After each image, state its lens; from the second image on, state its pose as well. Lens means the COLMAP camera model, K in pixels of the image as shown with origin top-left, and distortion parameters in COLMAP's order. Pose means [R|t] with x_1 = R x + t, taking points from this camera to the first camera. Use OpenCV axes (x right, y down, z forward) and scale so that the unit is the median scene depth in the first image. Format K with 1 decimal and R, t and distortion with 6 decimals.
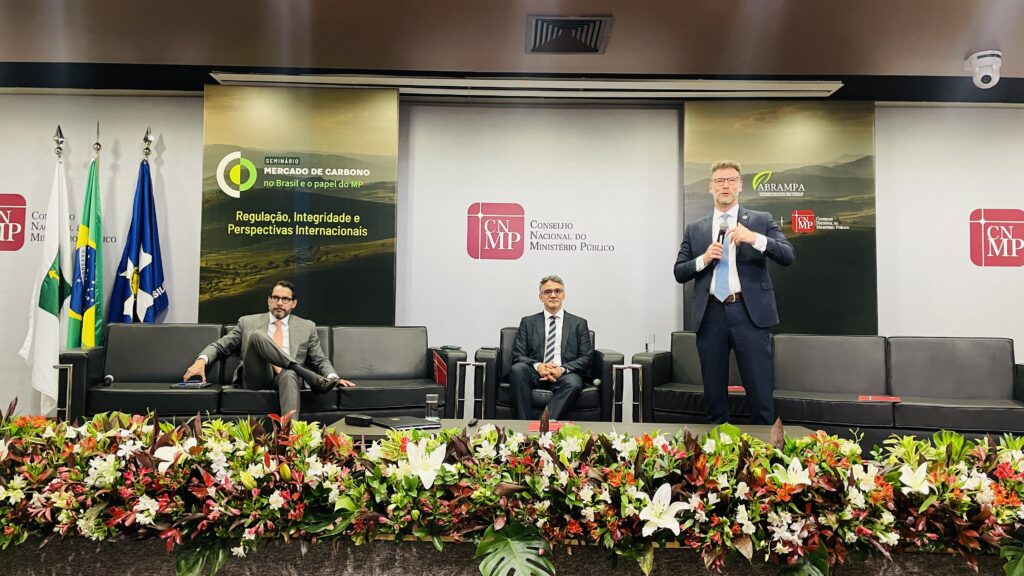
lens RADIAL K [[753.0, 0, 512.0], [0, 753.0, 288.0], [0, 0, 1]] dist [0.091143, -0.109413]
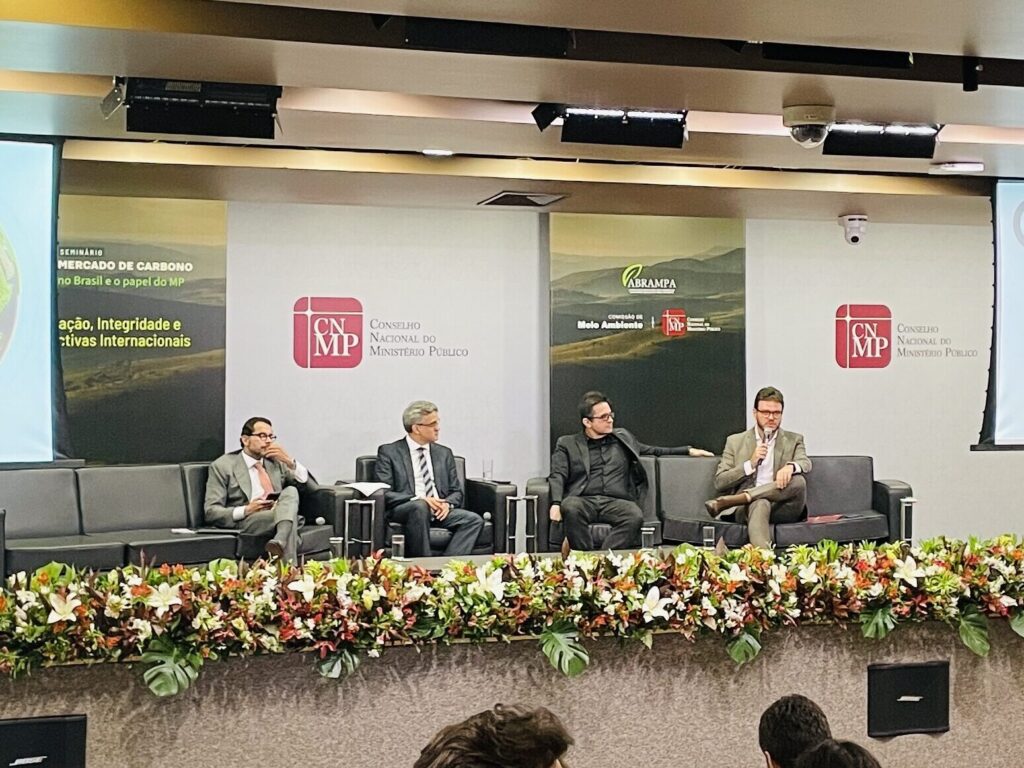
lens RADIAL K [[1907.9, 0, 512.0], [0, 1907.9, 384.0], [0, 0, 1]] dist [0.191249, -0.300376]
pose [[0.927880, -0.019050, 0.372393, -0.936685], [-0.003792, 0.998160, 0.060509, -0.227595], [-0.372860, -0.057557, 0.926101, -1.490670]]
